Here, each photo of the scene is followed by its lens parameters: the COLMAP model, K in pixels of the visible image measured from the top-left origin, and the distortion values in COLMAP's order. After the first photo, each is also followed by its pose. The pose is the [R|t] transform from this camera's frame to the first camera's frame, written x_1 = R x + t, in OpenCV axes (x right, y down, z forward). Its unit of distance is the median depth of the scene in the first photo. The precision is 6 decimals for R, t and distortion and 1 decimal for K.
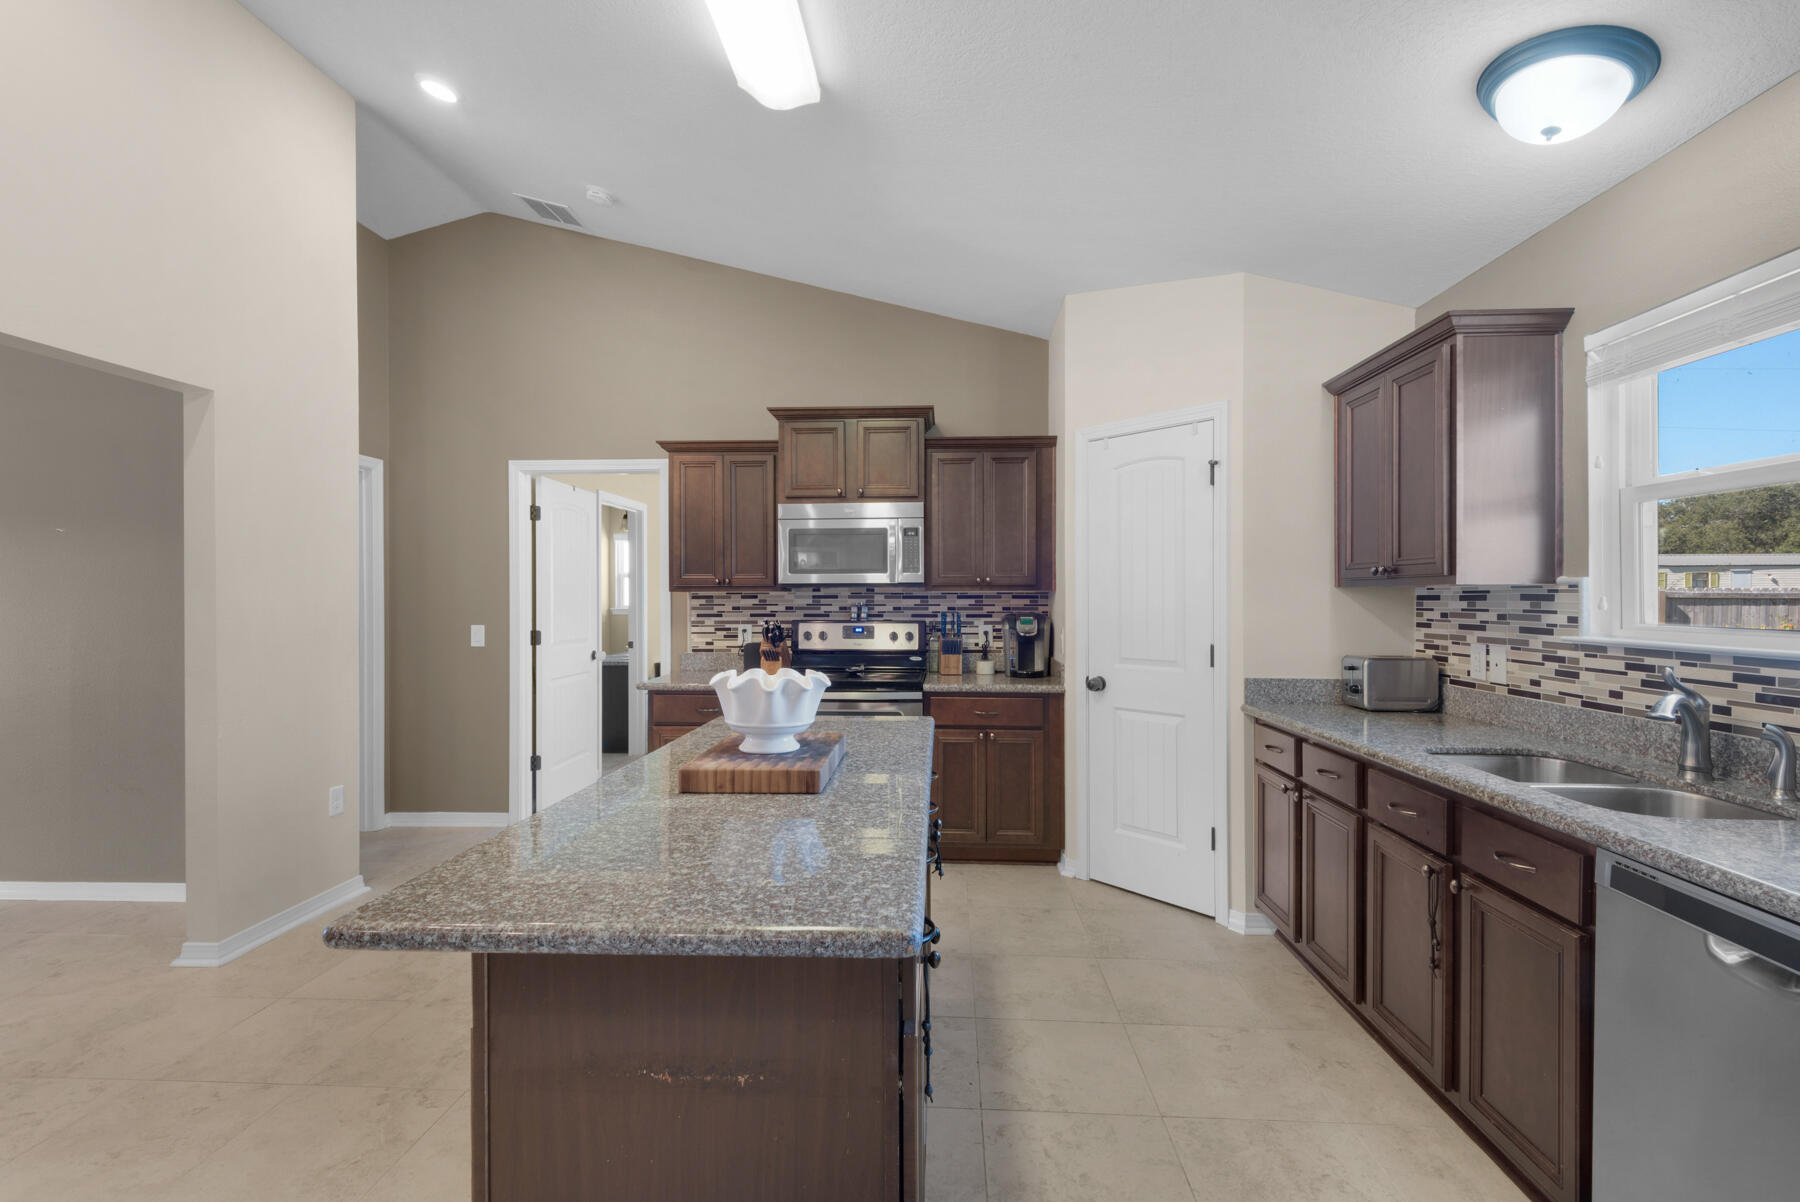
lens RADIAL K [[807.3, 0, 901.9], [0, 807.3, 597.8], [0, 0, 1]] dist [0.042059, -0.028688]
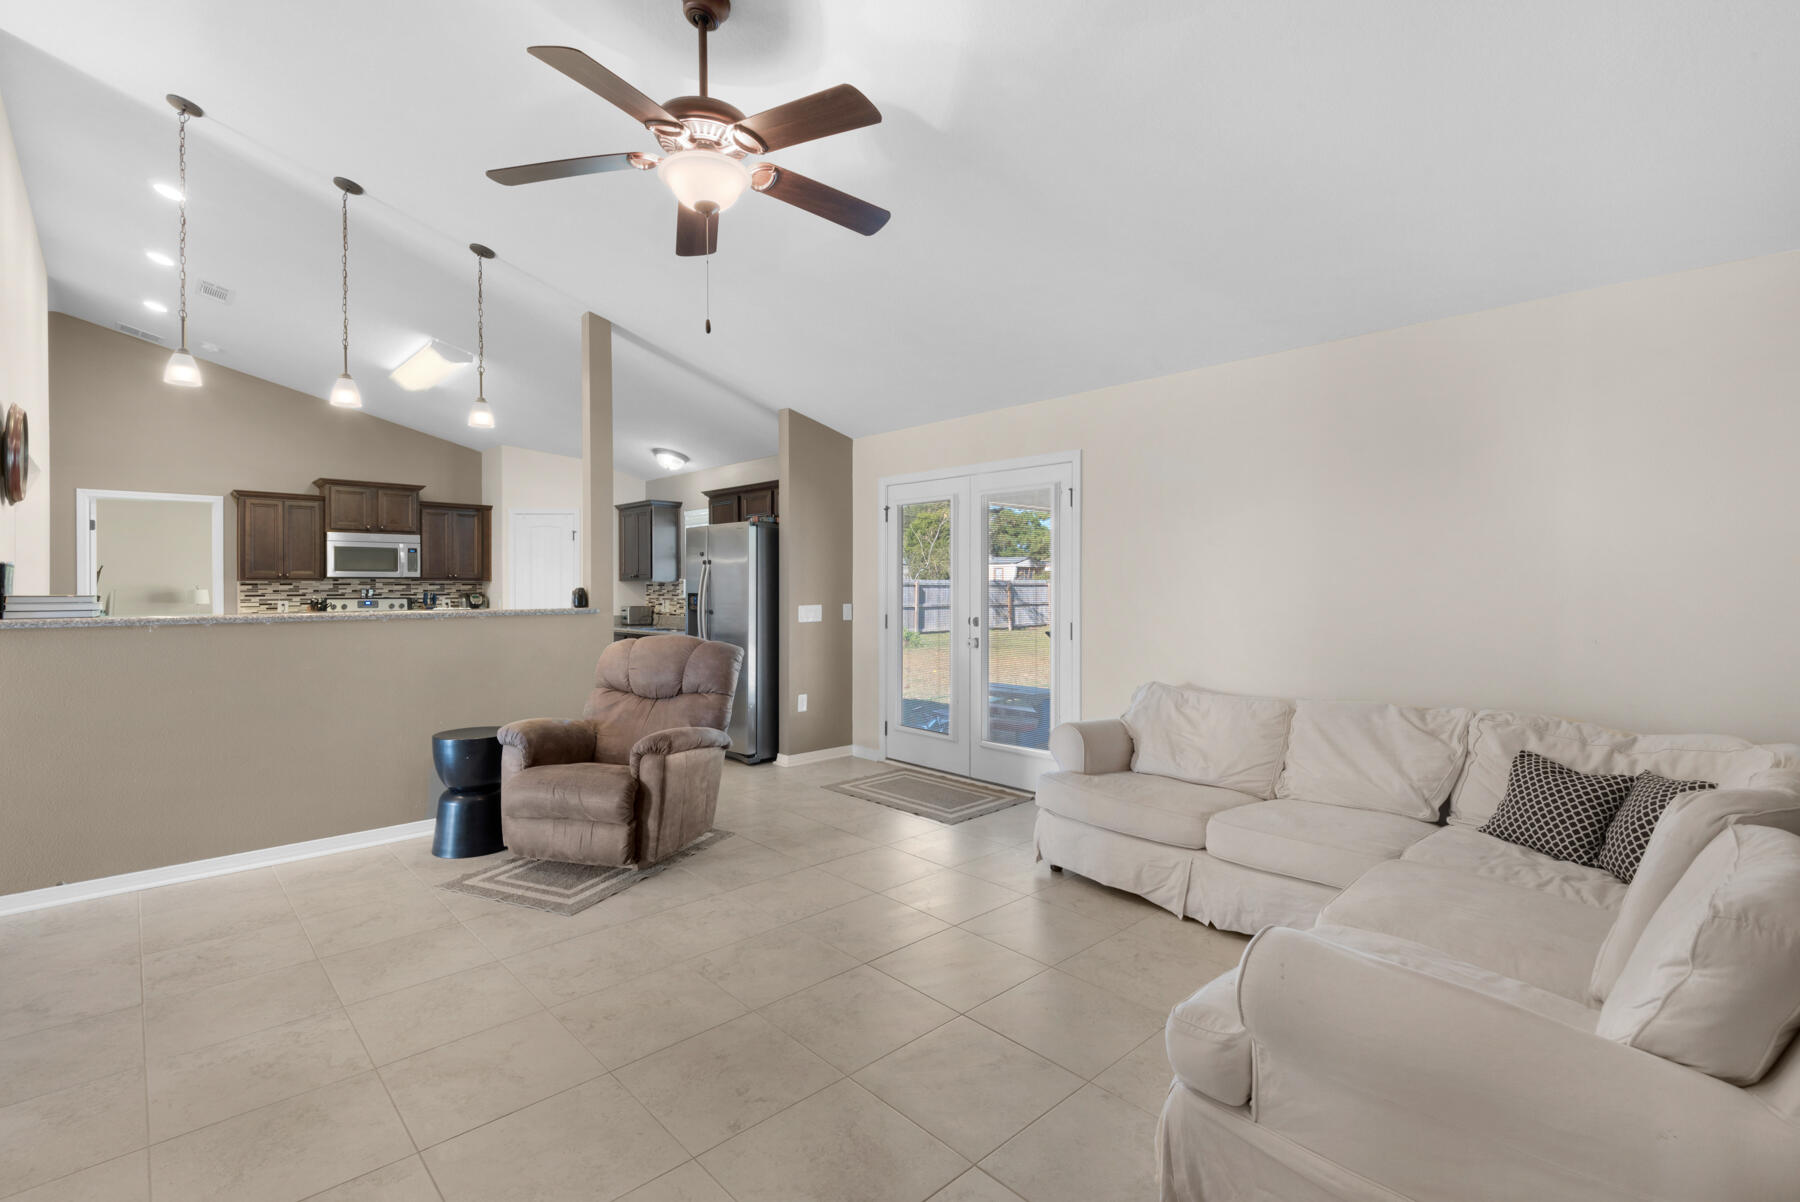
lens RADIAL K [[812.8, 0, 901.1], [0, 812.8, 592.5], [0, 0, 1]] dist [0.042534, -0.030589]
pose [[0.685166, -0.005497, 0.728366, -0.616328], [-0.000884, 0.999965, 0.008379, 0.000505], [-0.728386, -0.006385, 0.685137, -1.182627]]
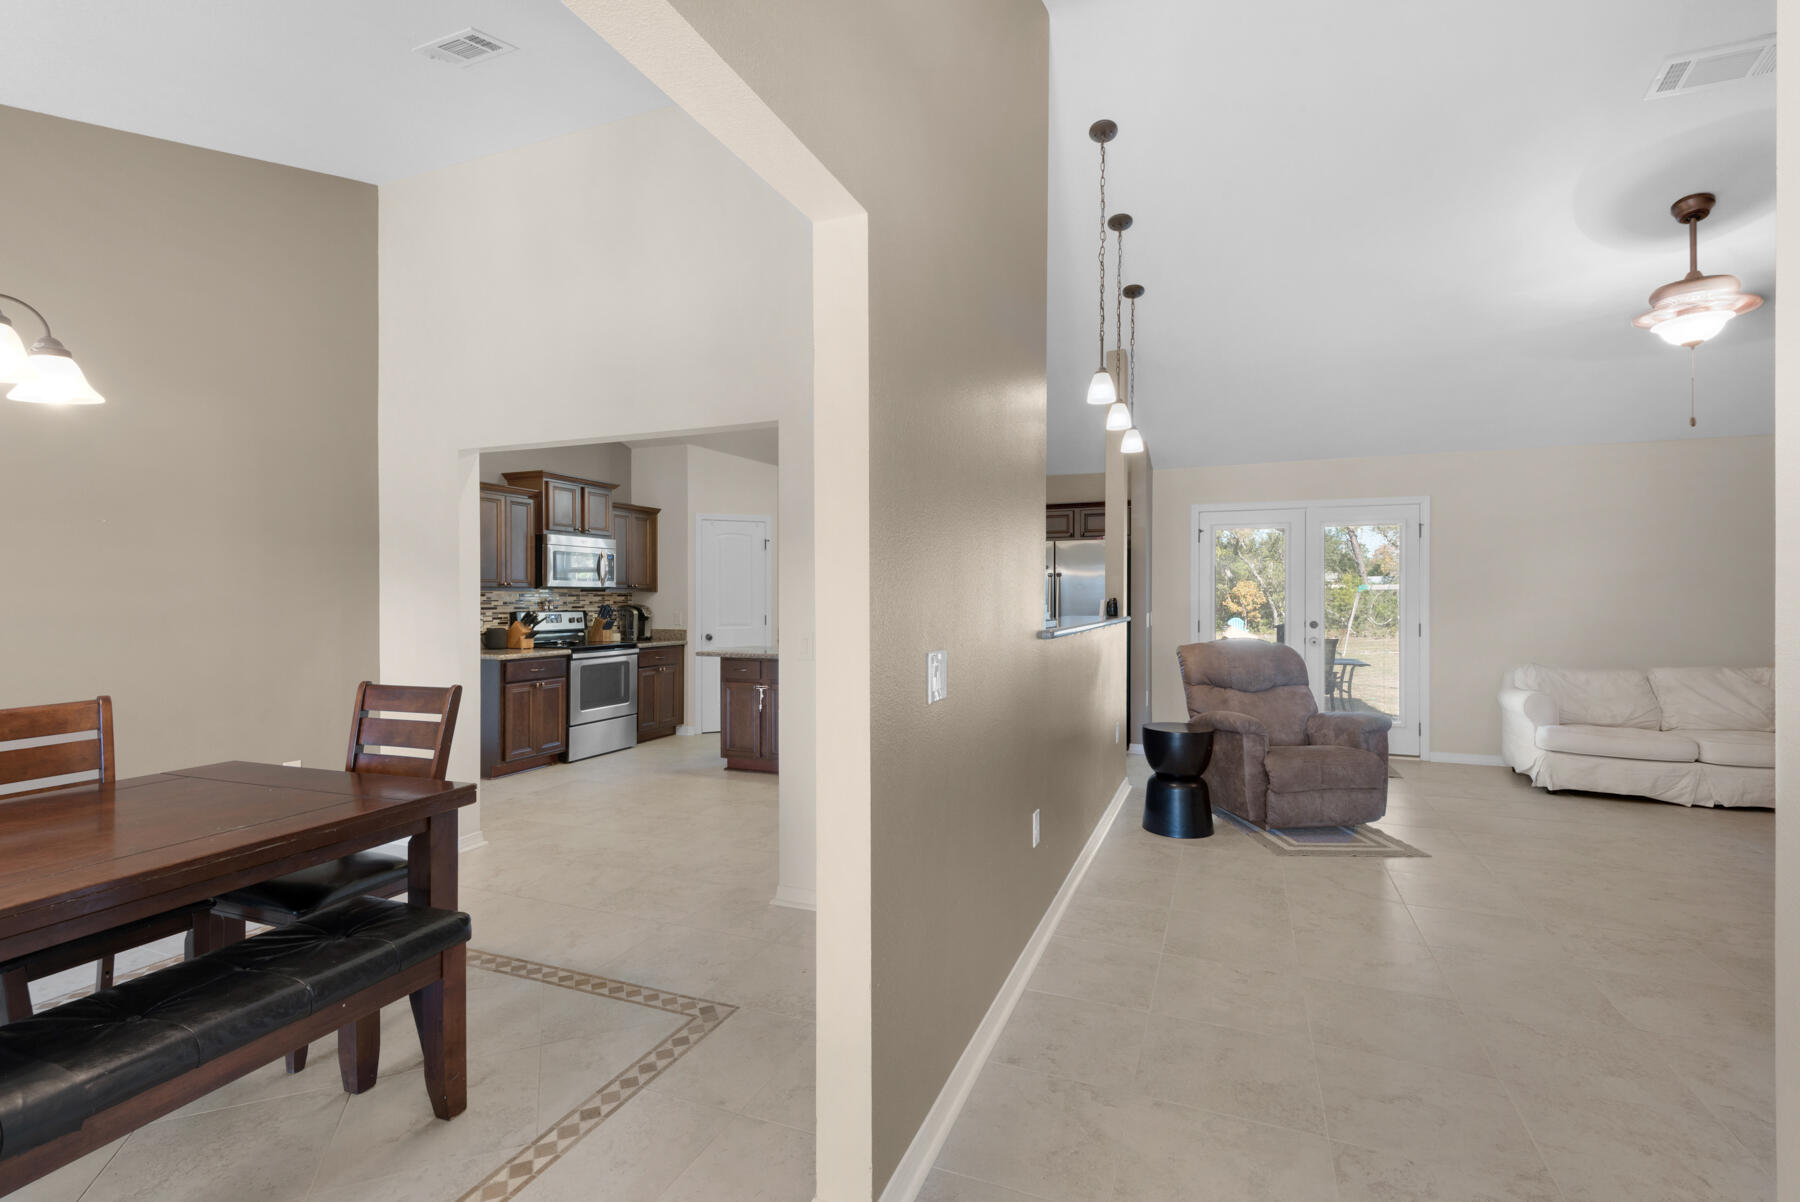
lens RADIAL K [[807.8, 0, 906.5], [0, 807.8, 593.0], [0, 0, 1]] dist [0.040935, -0.019691]
pose [[0.315383, 0.005317, 0.948949, -1.408222], [0.000362, 0.999984, -0.005723, 0.003906], [-0.948964, 0.002148, 0.315376, -0.123726]]
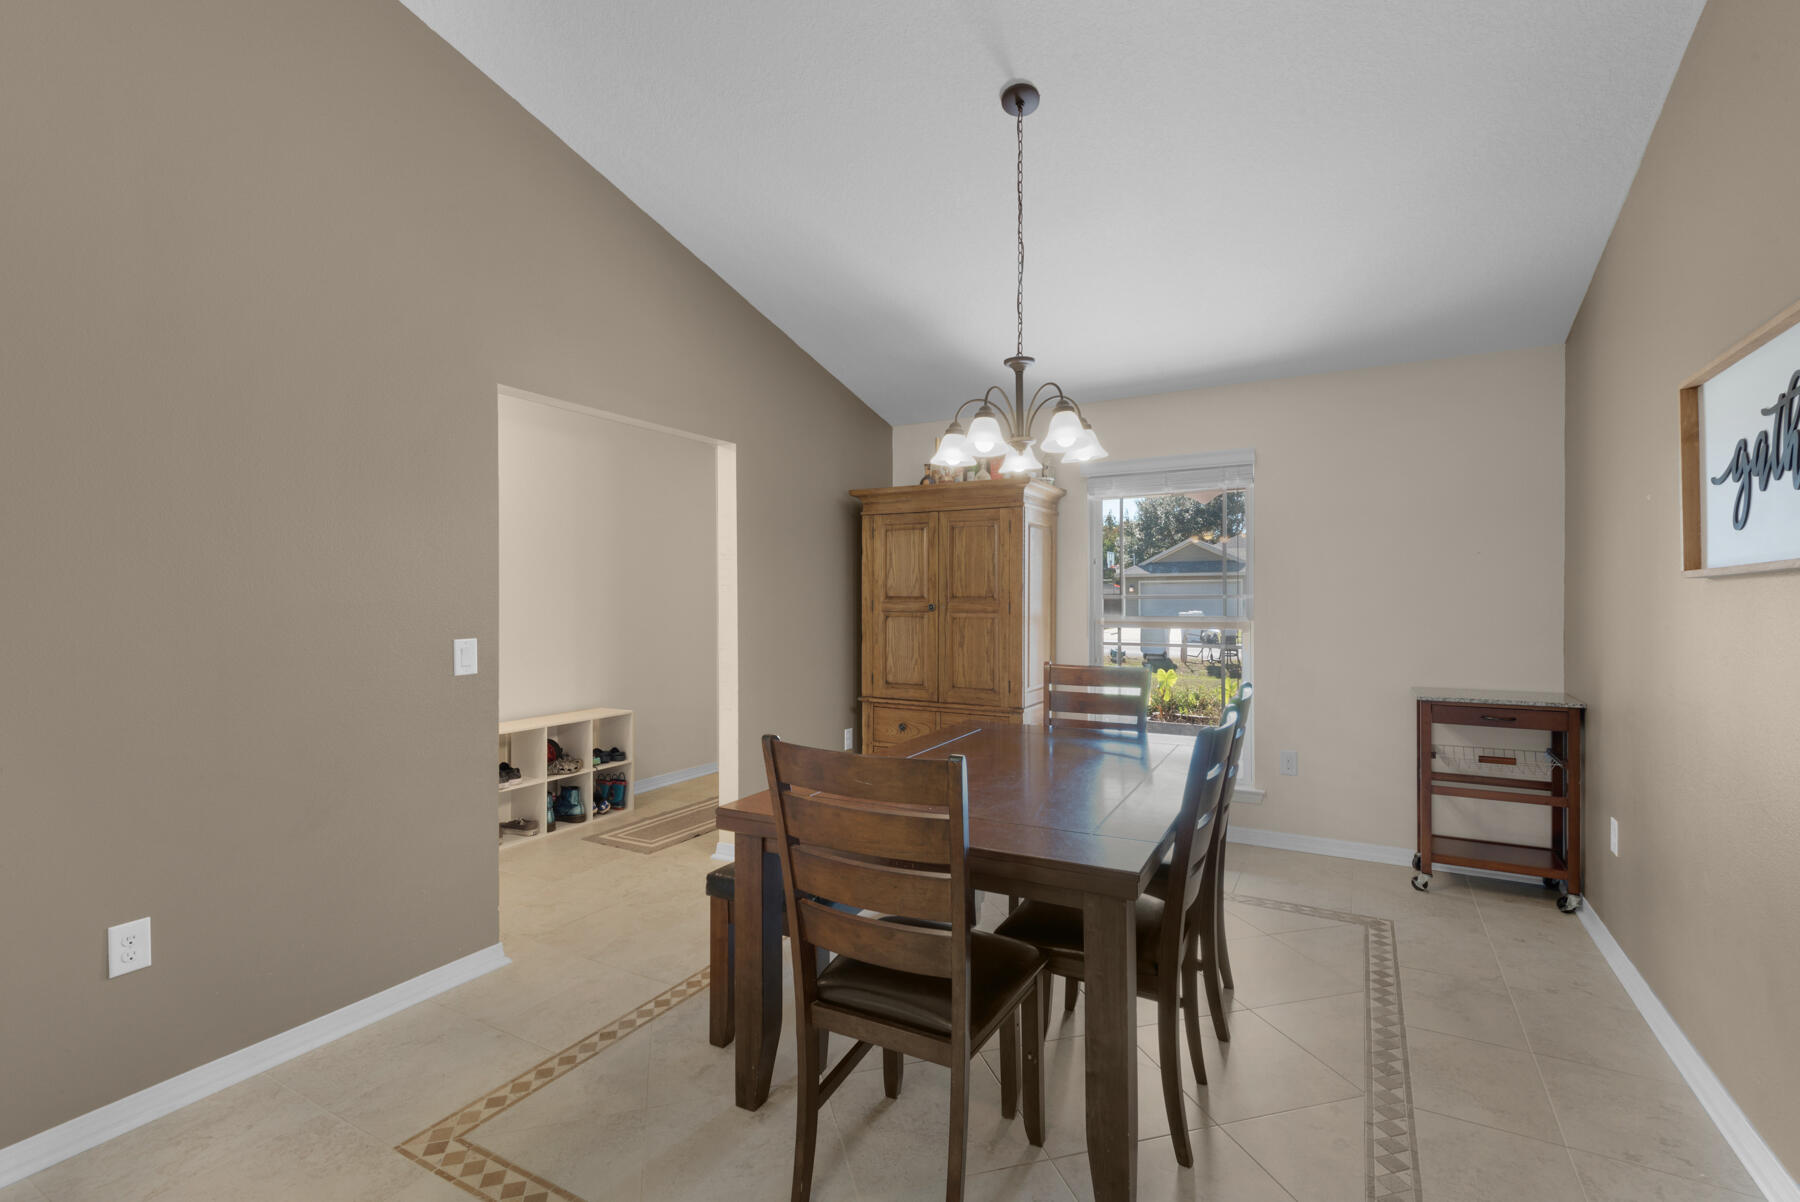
lens RADIAL K [[807.3, 0, 901.9], [0, 807.3, 597.8], [0, 0, 1]] dist [0.042059, -0.028688]
pose [[-0.436256, 0.008353, -0.899784, -0.557726], [0.006242, 0.999961, 0.006256, 0.003172], [0.899801, -0.002887, -0.436291, 0.665181]]
